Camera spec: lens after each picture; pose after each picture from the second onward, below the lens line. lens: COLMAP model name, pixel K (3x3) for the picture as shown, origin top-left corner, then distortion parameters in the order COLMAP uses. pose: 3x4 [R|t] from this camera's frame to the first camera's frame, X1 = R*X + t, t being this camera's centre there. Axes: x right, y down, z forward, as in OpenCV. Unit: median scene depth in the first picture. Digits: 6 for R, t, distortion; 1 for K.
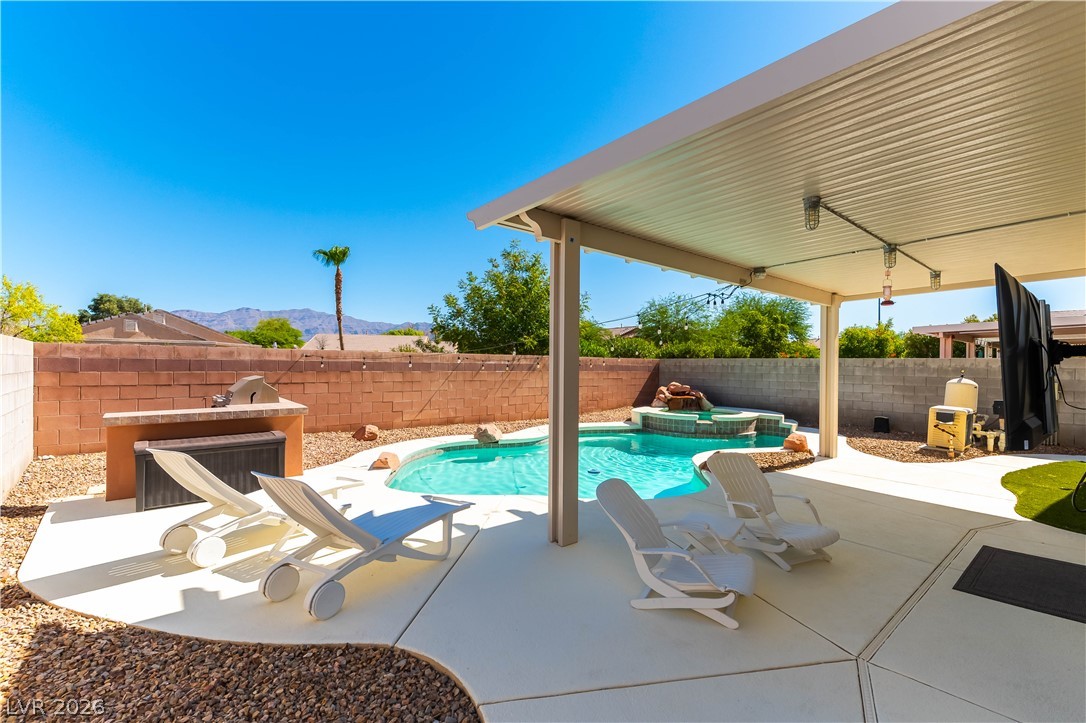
lens RADIAL K [[477.4, 0, 543.0], [0, 477.4, 361.5], [0, 0, 1]] dist [0.000252, 0.000051]
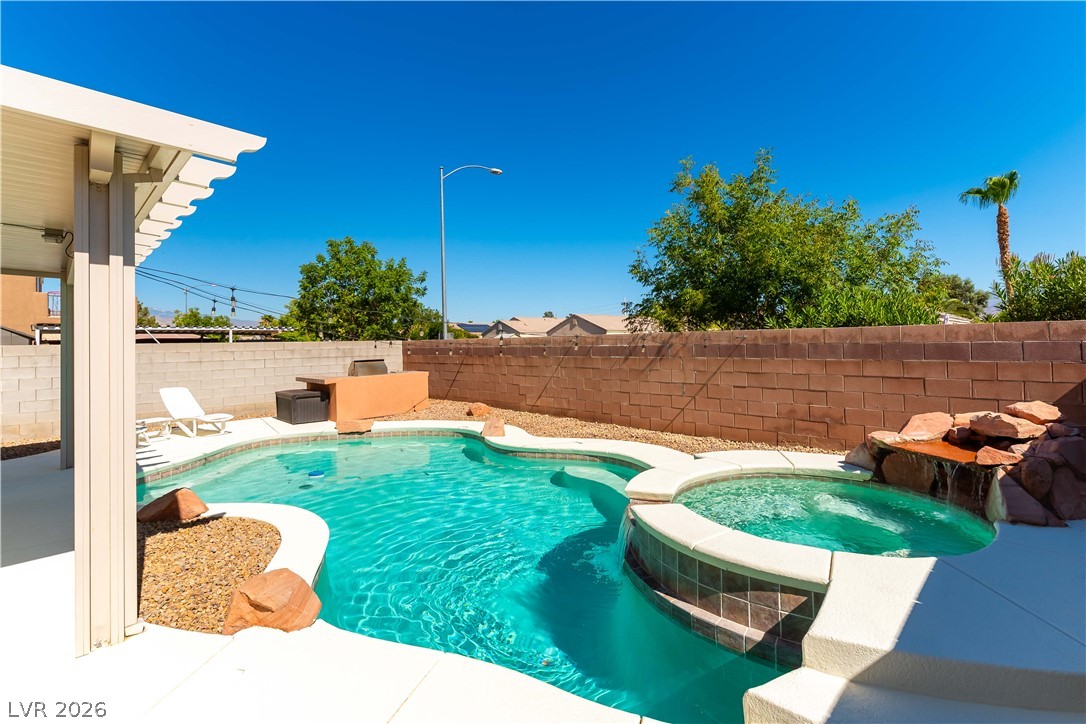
lens RADIAL K [[477.4, 0, 543.0], [0, 477.4, 362.0], [0, 0, 1]] dist [0.000252, 0.000051]
pose [[0.102099, 0.020831, -0.994556, 0.201905], [0.020665, 0.999521, 0.023056, 0.003029], [0.994560, -0.022907, 0.101620, 0.261626]]
